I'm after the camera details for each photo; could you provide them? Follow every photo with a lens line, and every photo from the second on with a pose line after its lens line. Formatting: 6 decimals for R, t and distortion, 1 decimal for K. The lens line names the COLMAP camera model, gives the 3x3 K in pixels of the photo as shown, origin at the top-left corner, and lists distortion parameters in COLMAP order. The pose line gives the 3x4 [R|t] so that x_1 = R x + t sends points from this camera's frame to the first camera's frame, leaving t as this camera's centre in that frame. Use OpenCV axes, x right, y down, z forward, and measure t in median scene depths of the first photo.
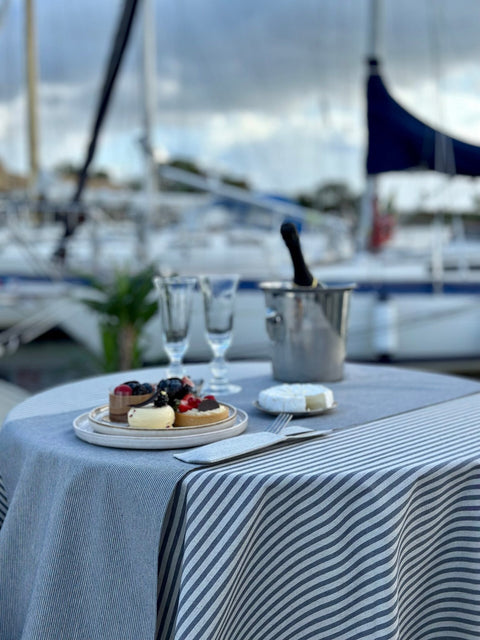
lens RADIAL K [[862.1, 0, 226.4], [0, 862.1, 320.8], [0, 0, 1]] dist [0.158877, -0.506799]
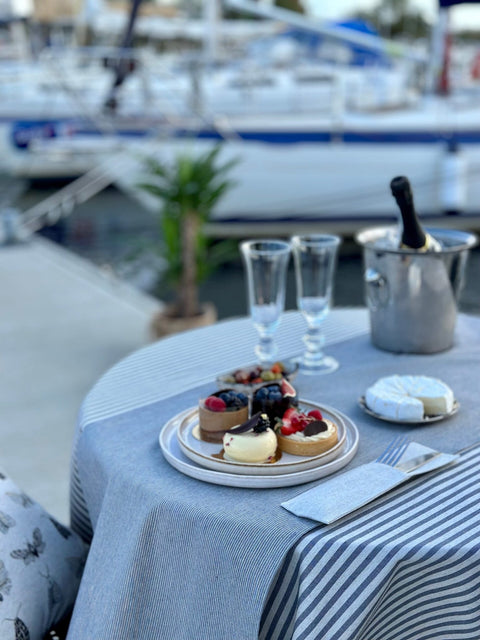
lens RADIAL K [[862.1, 0, 226.4], [0, 862.1, 320.8], [0, 0, 1]] dist [0.158877, -0.506799]
pose [[0.998300, 0.002668, -0.058231, -0.059108], [0.008623, 0.981202, 0.192793, -0.174675], [0.057651, -0.192967, 0.979510, 0.165849]]
